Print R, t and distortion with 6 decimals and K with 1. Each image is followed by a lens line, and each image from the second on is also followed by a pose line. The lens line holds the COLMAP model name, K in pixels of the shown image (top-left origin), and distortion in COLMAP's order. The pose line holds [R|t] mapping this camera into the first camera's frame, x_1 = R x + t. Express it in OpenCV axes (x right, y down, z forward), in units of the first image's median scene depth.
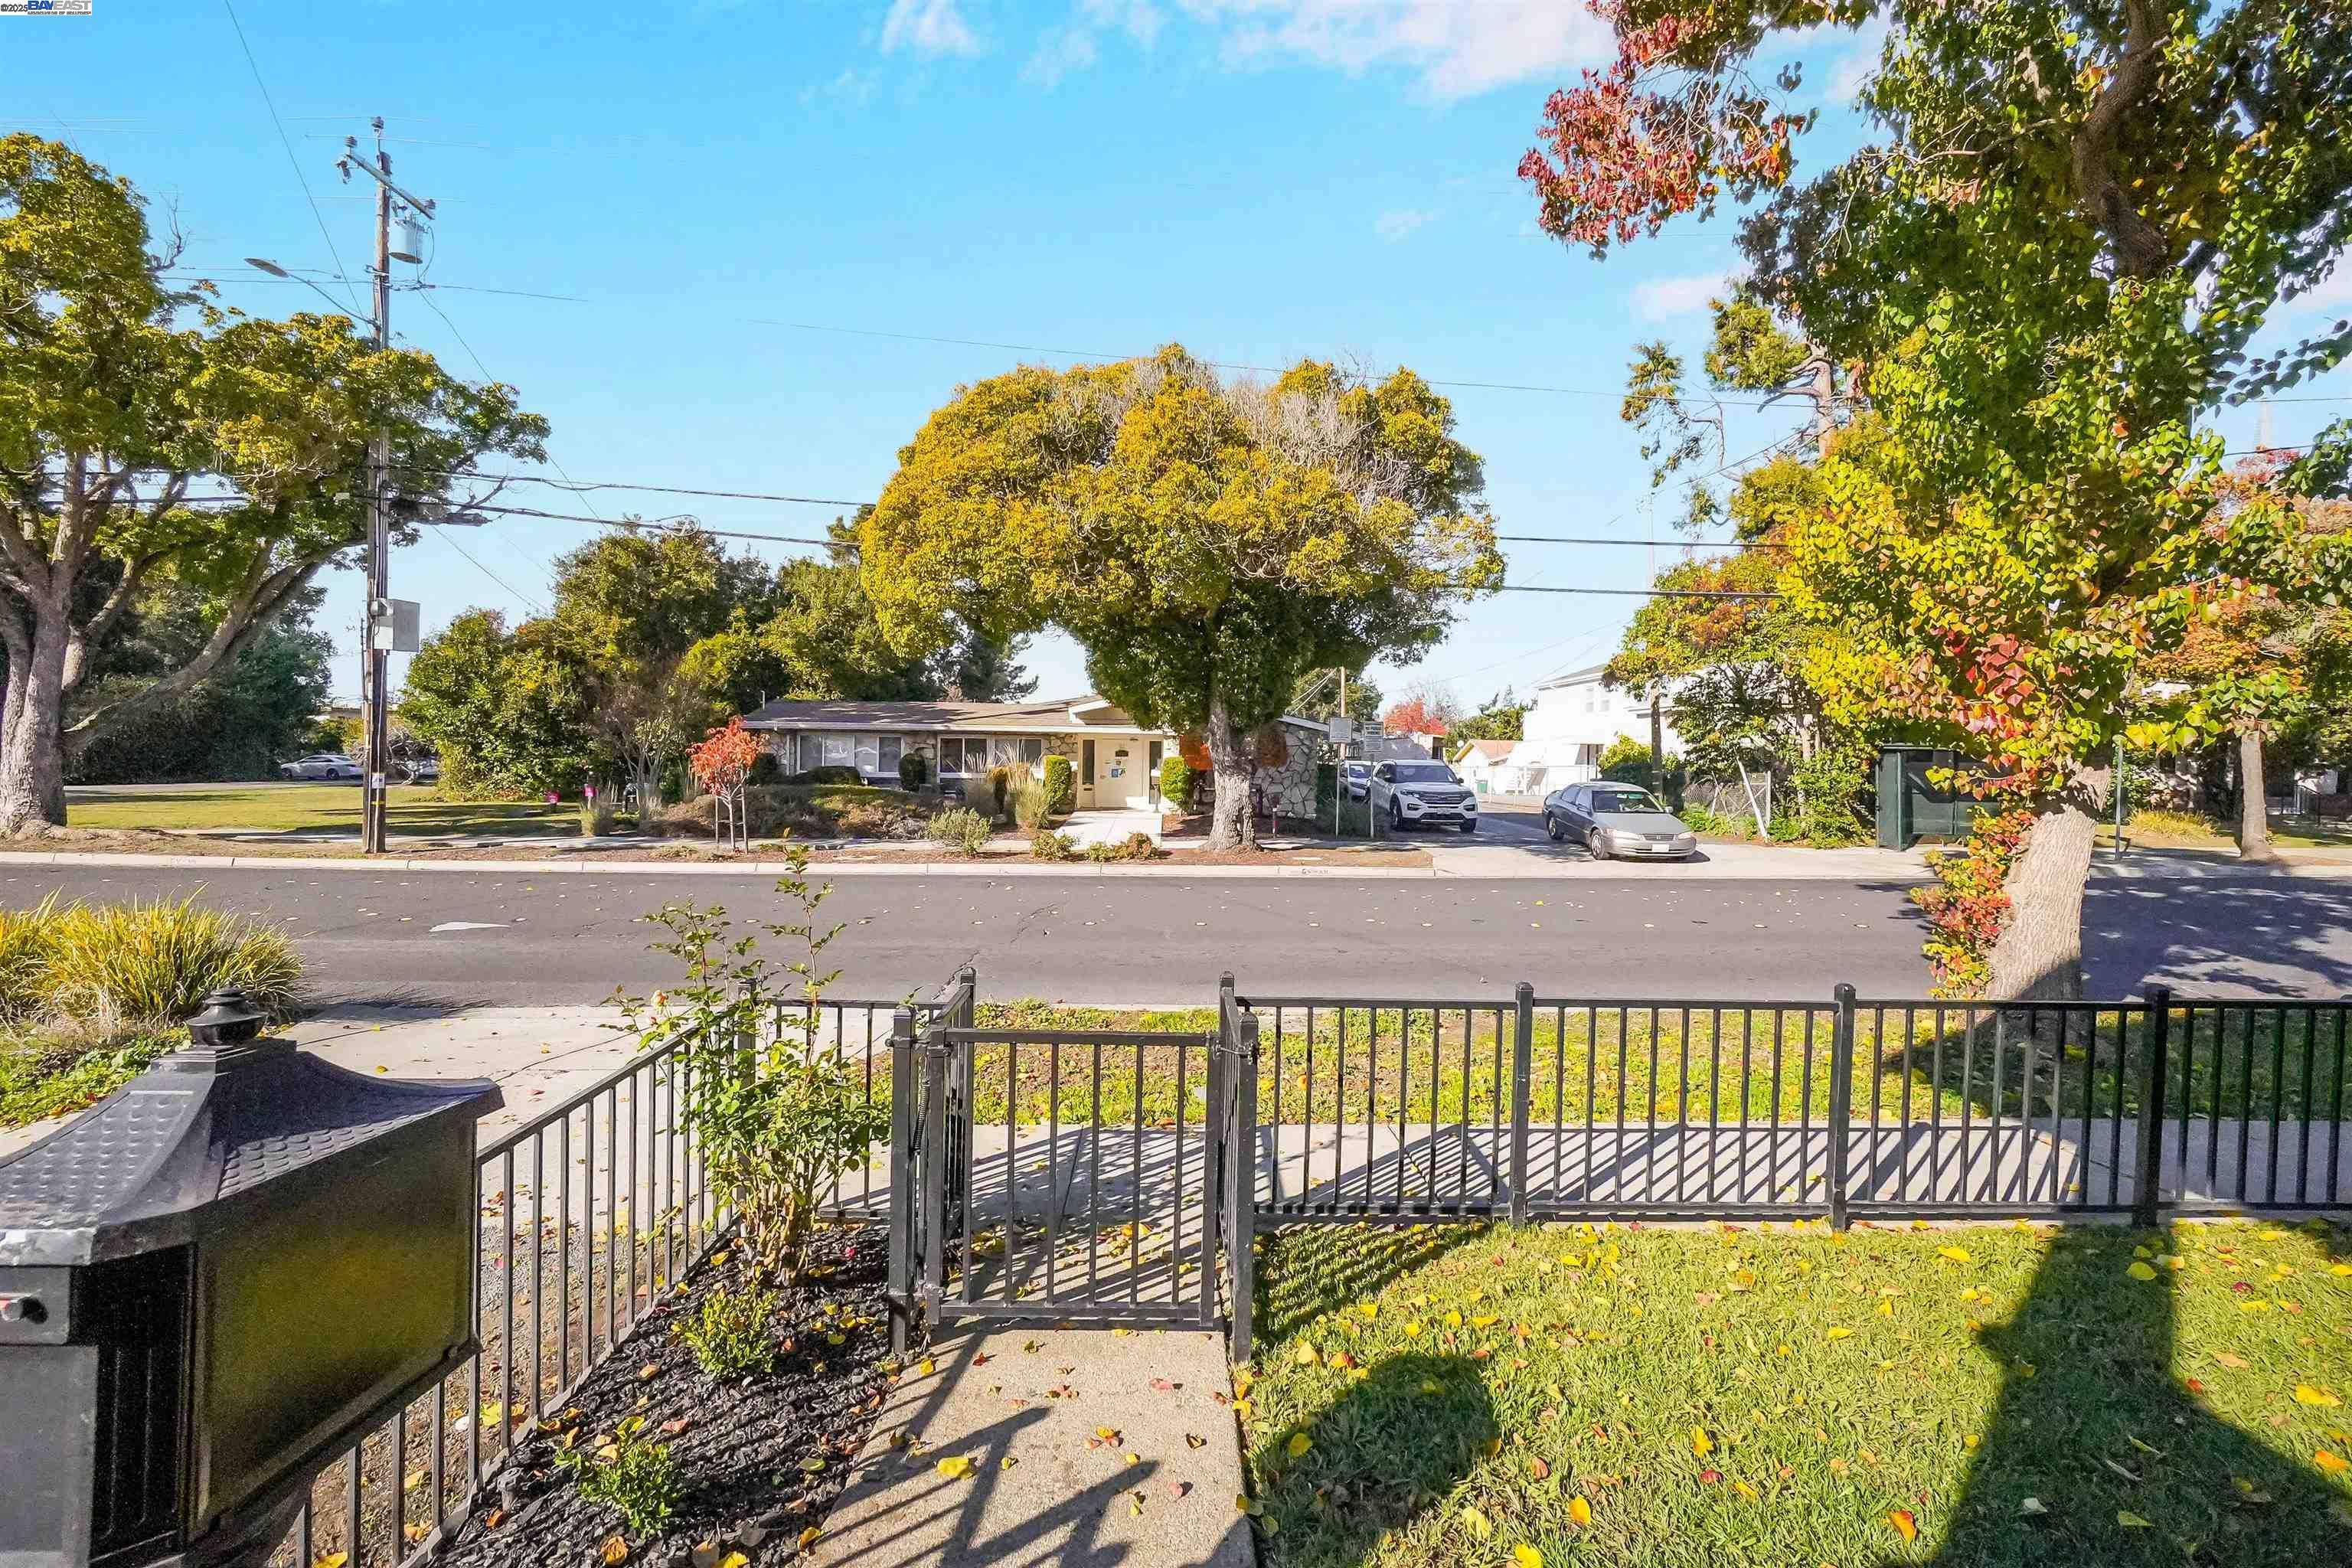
lens RADIAL K [[1020.3, 0, 1181.7], [0, 1020.3, 785.4], [0, 0, 1]] dist [-0.003808, 0.000167]
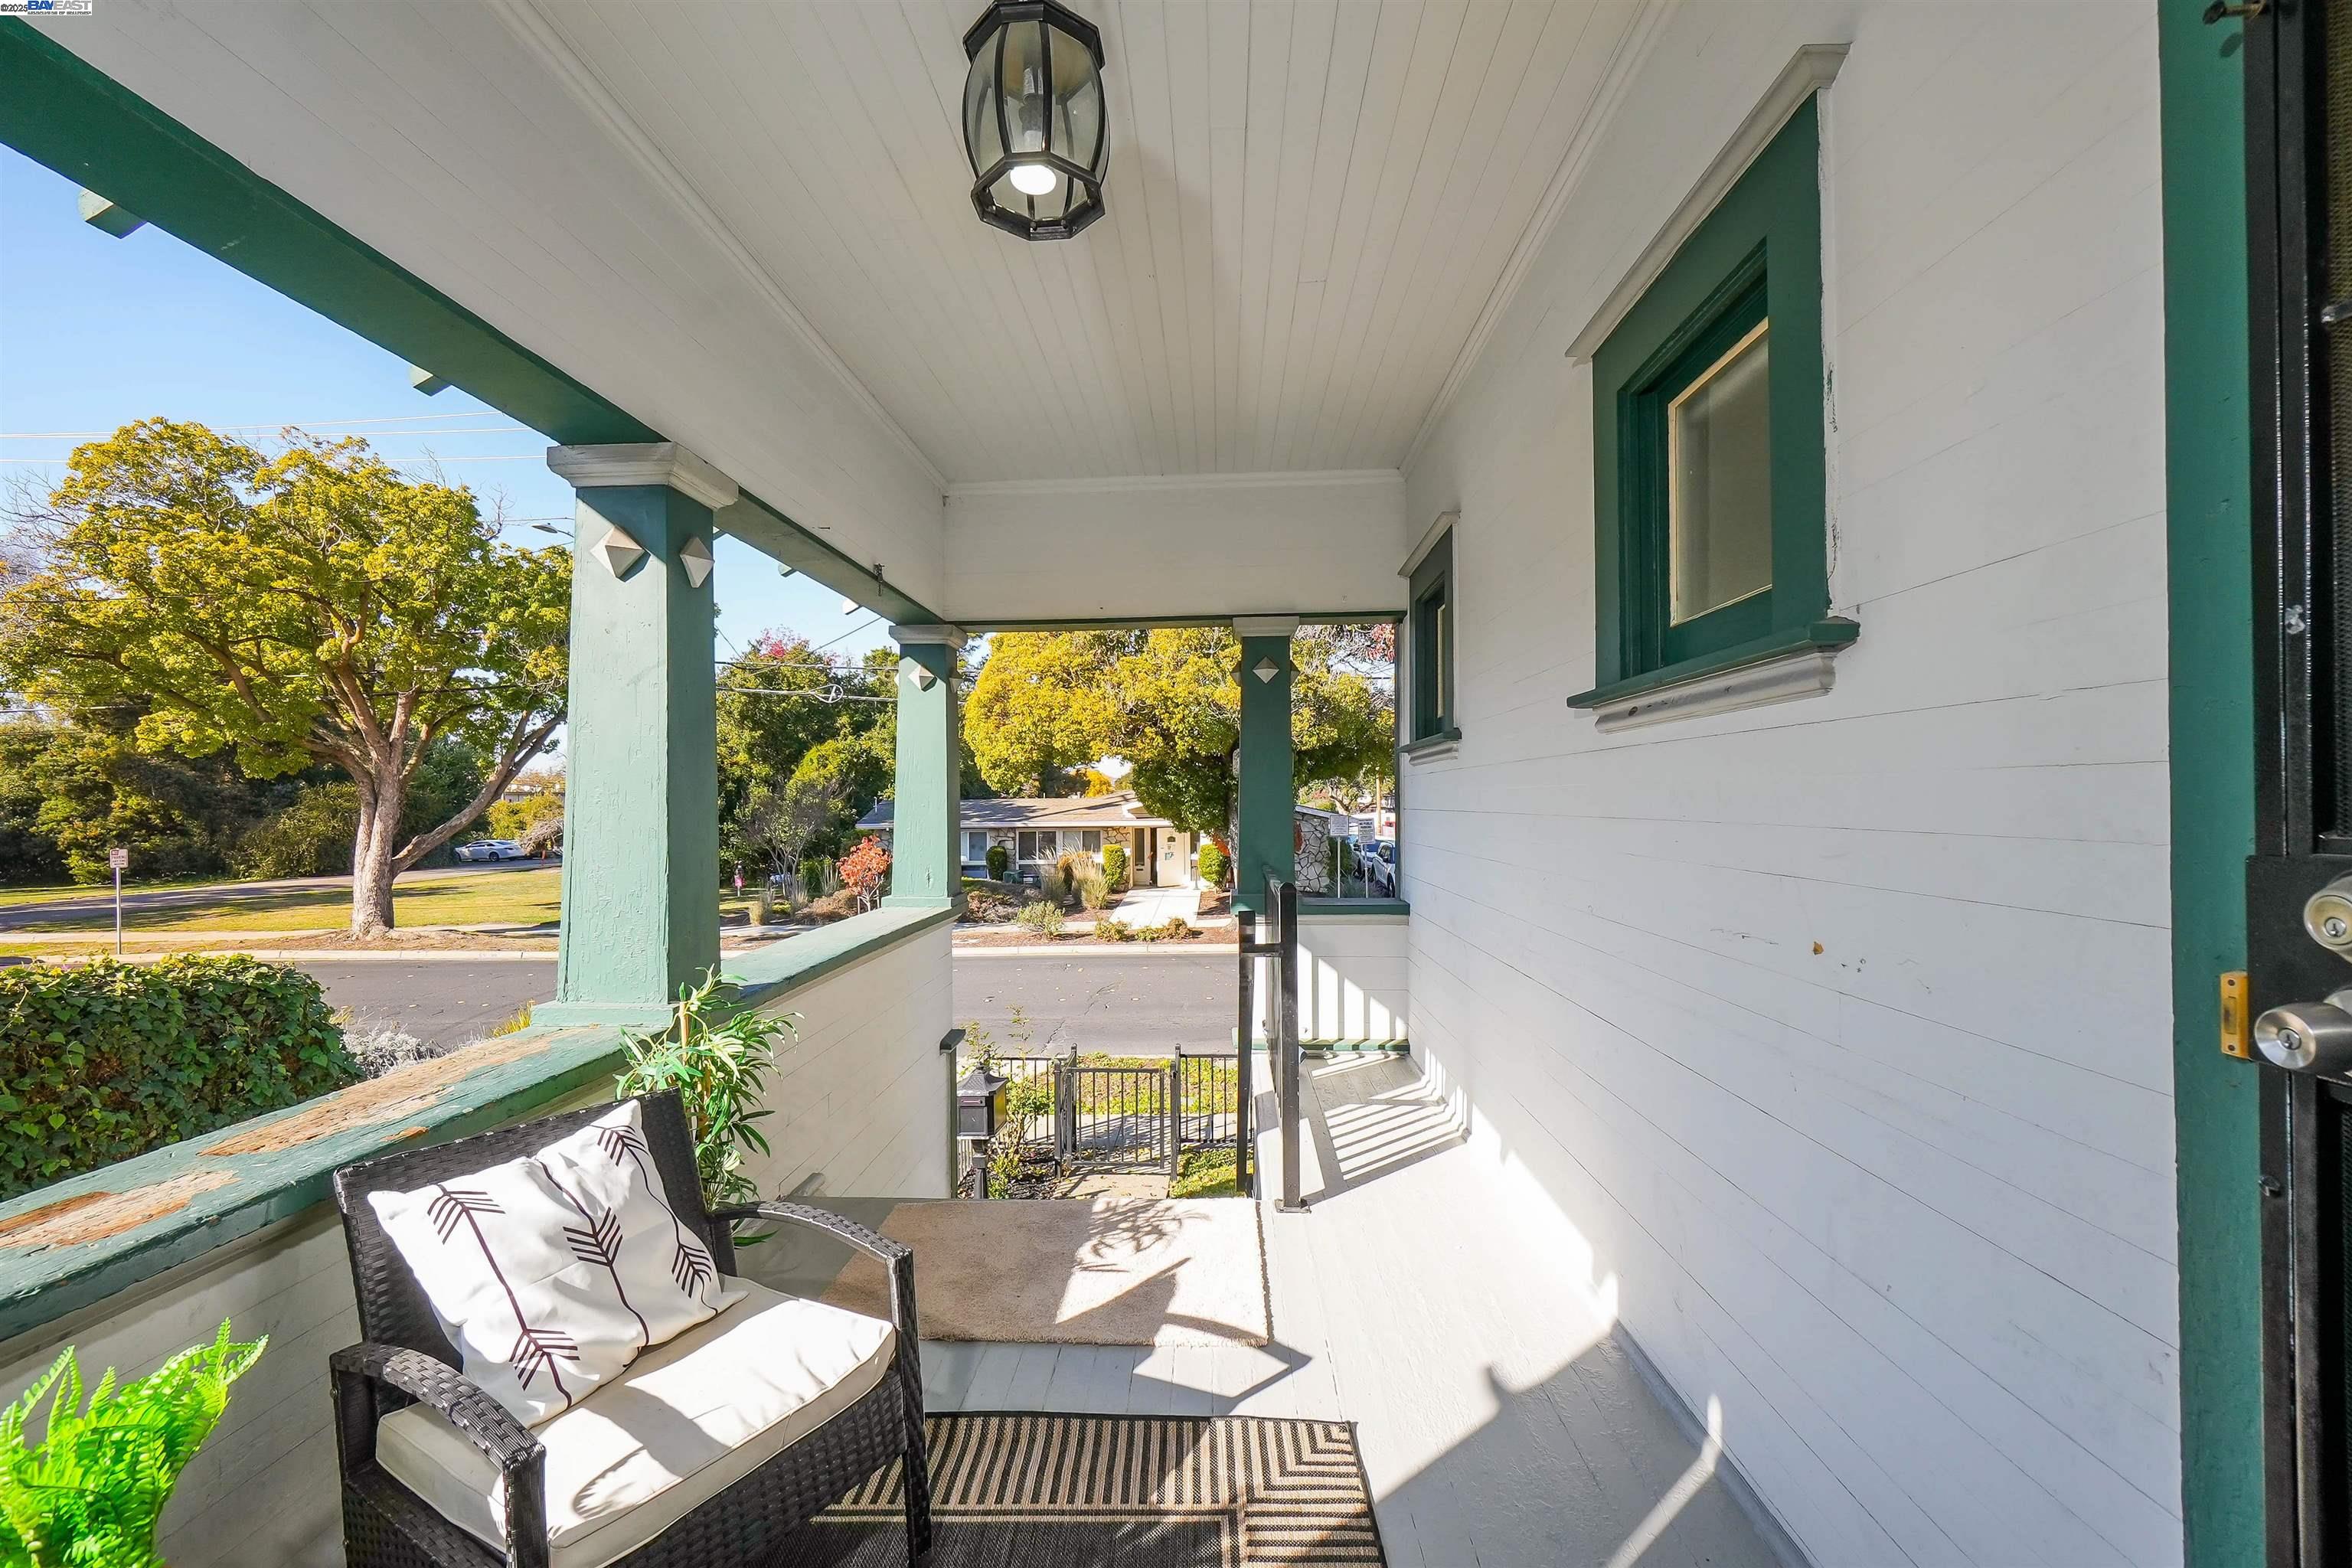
lens RADIAL K [[1020.3, 0, 1181.9], [0, 1020.3, 817.8], [0, 0, 1]] dist [-0.003808, 0.000167]
pose [[0.997802, -0.025314, -0.061238, 0.048135], [0.023970, 0.999458, -0.022579, -0.052523], [0.061777, 0.021062, 0.997868, -0.303949]]
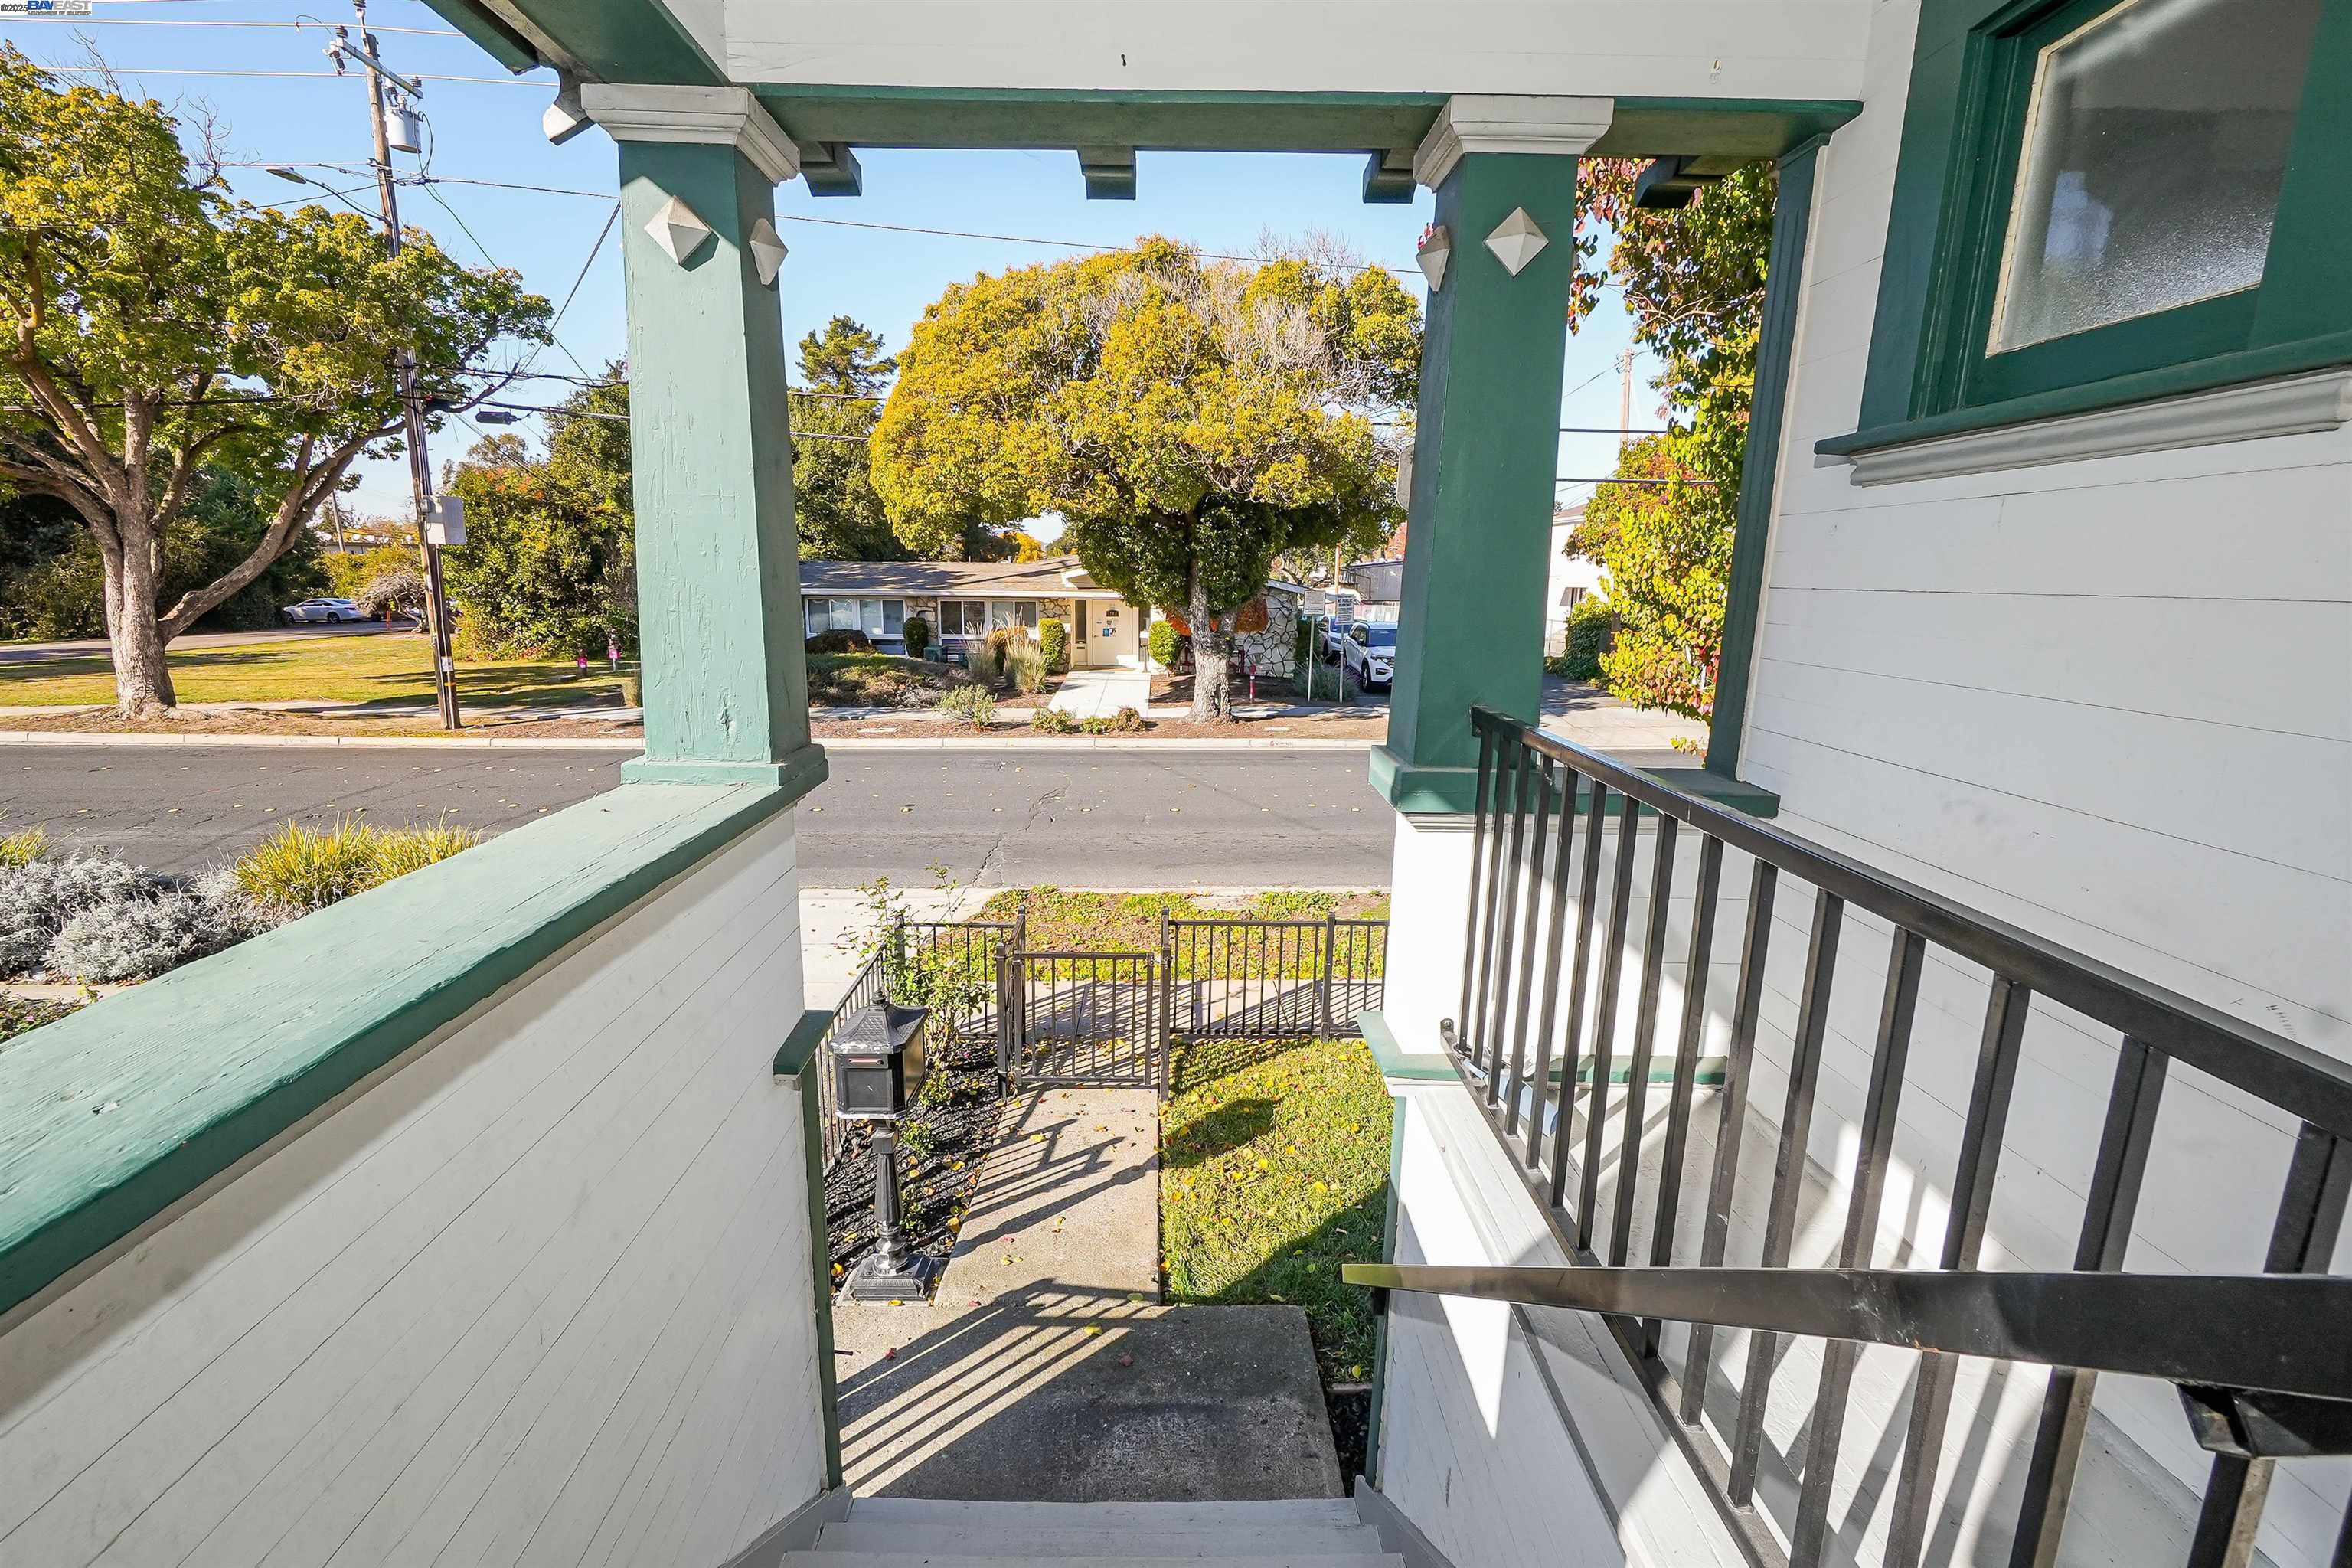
lens RADIAL K [[1020.3, 0, 1175.4], [0, 1020.3, 797.1], [0, 0, 1]] dist [-0.003808, 0.000167]
pose [[0.999993, -0.003655, -0.000494, 0.010969], [0.003685, 0.984023, 0.178004, -0.057260], [-0.000164, -0.178005, 0.984030, -0.127907]]
